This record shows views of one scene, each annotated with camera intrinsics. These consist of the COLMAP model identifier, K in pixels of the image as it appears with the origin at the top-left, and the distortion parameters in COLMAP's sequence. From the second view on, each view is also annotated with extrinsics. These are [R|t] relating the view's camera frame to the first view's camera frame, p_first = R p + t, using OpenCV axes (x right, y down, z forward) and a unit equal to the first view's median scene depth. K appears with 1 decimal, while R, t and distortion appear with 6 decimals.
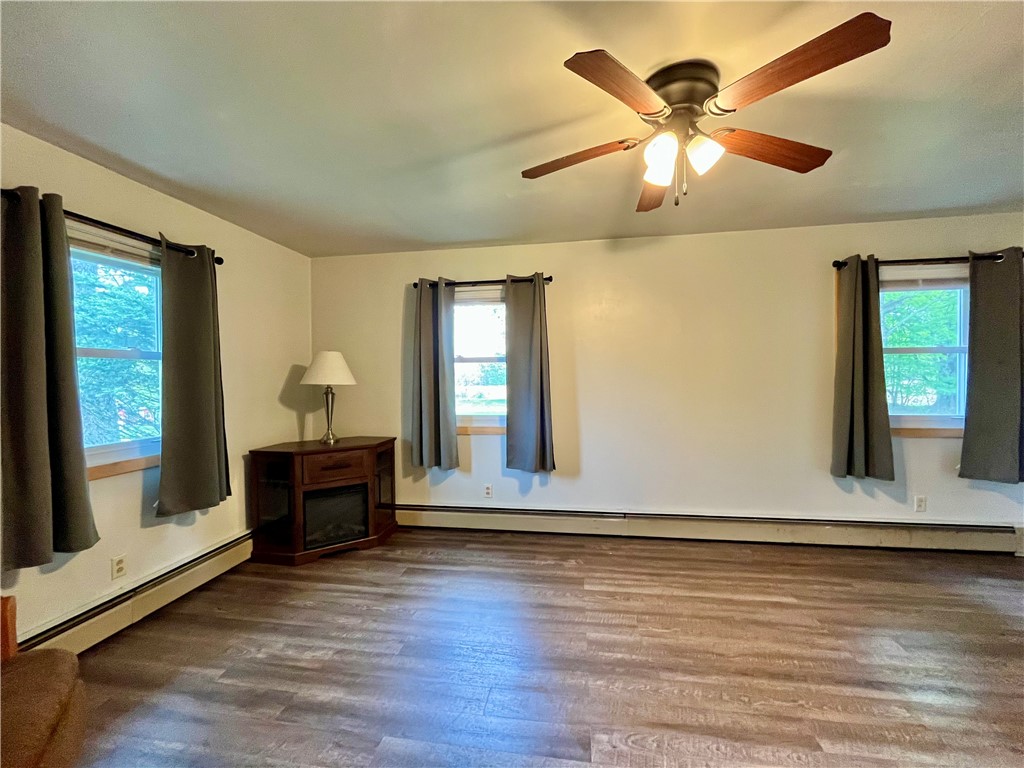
lens RADIAL K [[416.4, 0, 513.0], [0, 416.4, 385.1], [0, 0, 1]] dist [-0.002869, 0.000260]
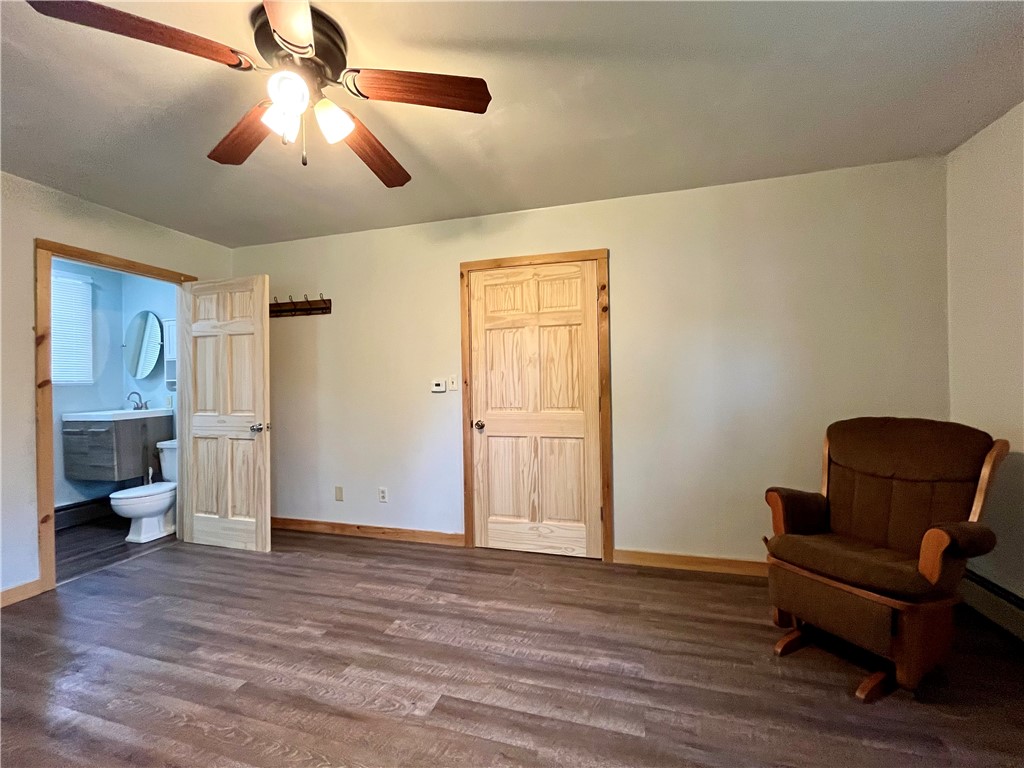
lens RADIAL K [[416.4, 0, 513.7], [0, 416.4, 375.9], [0, 0, 1]] dist [-0.002869, 0.000260]
pose [[-0.993614, 0.023606, 0.110335, -0.141282], [0.025764, 0.999503, 0.018180, 0.014825], [-0.109851, 0.020906, -0.993728, 1.911506]]
